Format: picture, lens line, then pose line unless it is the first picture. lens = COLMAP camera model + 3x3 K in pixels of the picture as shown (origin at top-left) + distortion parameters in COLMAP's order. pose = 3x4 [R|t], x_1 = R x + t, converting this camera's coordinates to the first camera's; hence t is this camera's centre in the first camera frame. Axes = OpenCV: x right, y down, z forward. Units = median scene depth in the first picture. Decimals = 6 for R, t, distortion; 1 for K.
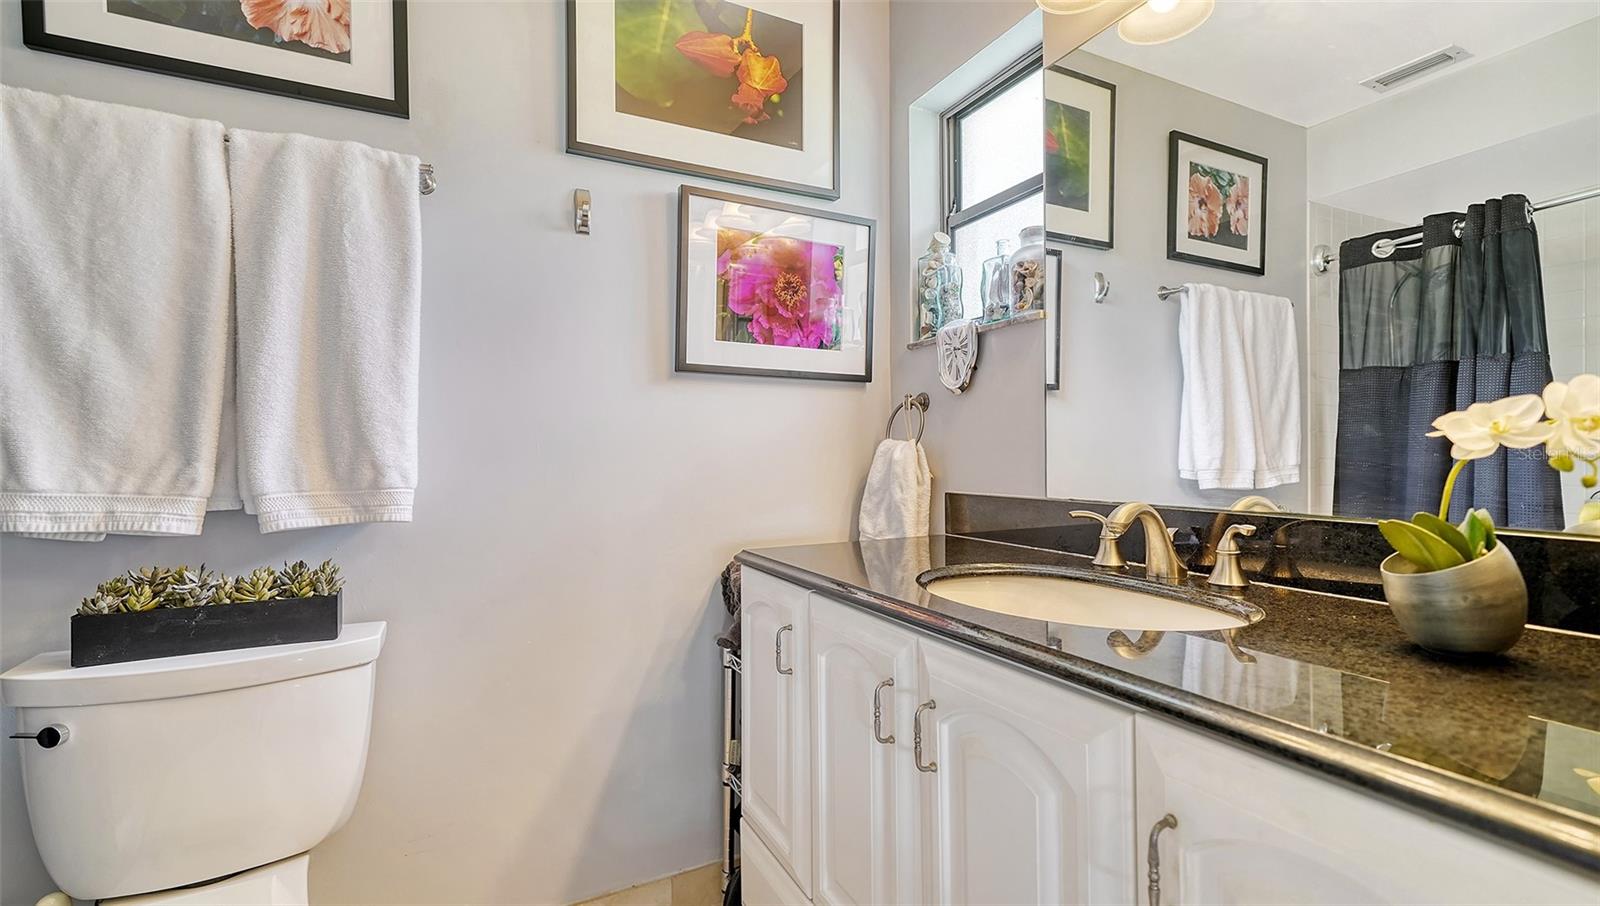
lens RADIAL K [[678.7, 0, 795.5], [0, 678.7, 464.6], [0, 0, 1]] dist [0.014938, -0.000027]
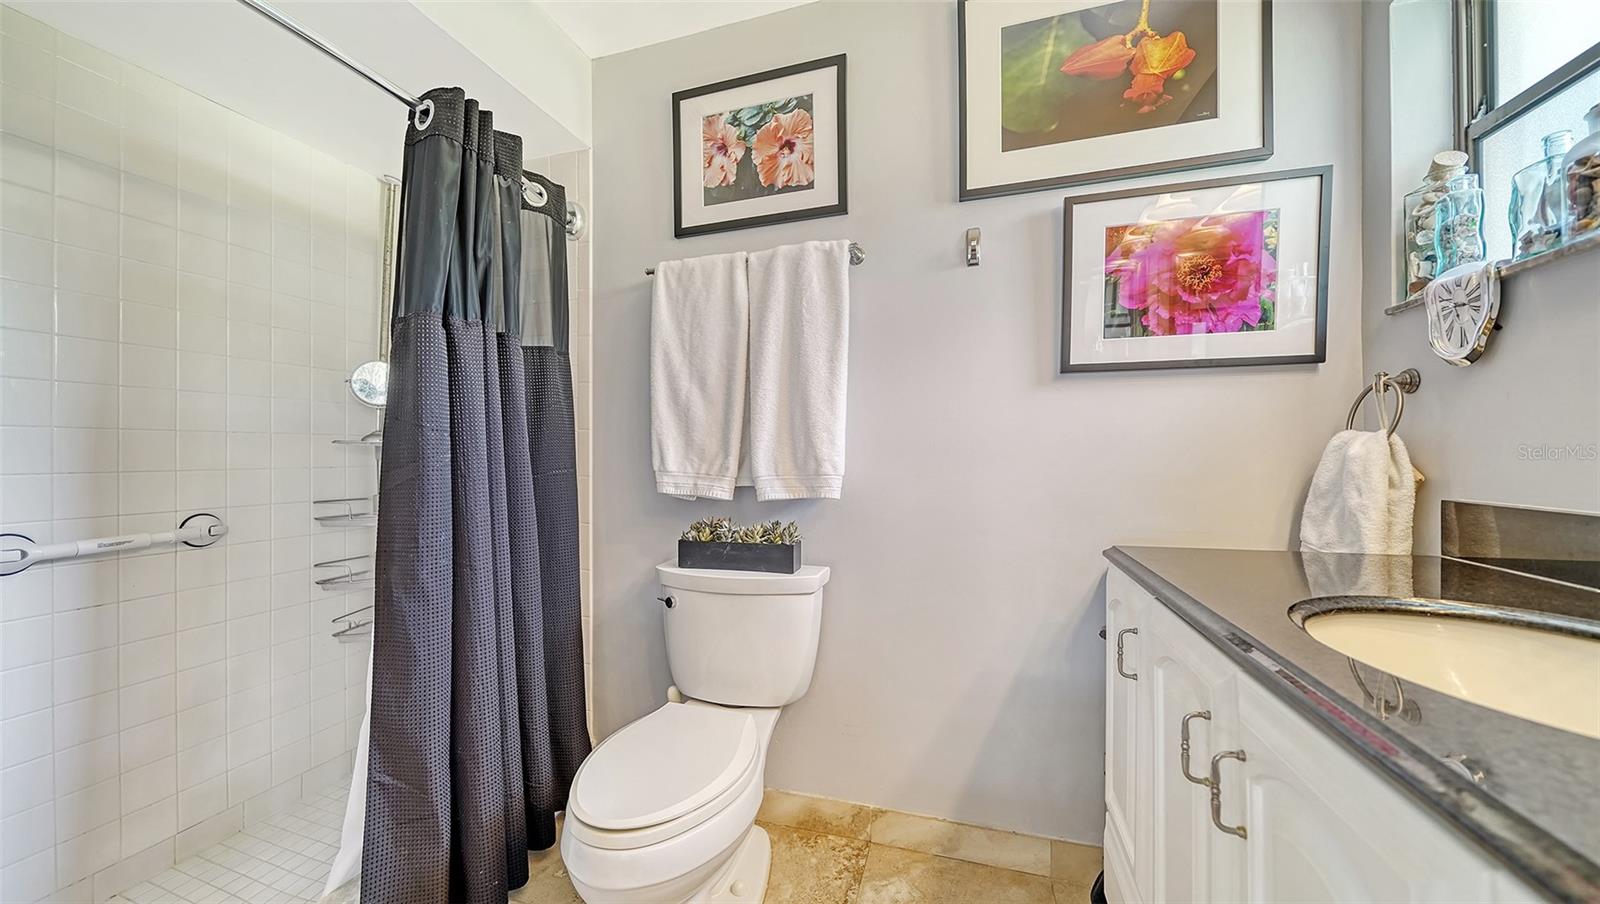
lens RADIAL K [[564.1, 0, 798.0], [0, 564.1, 462.1], [0, 0, 1]] dist [-0.000428, -0.000144]
pose [[0.730374, 0.009223, -0.682985, 0.135545], [-0.005093, 0.999955, 0.008058, -0.002020], [0.683028, -0.002407, 0.730388, 0.069652]]
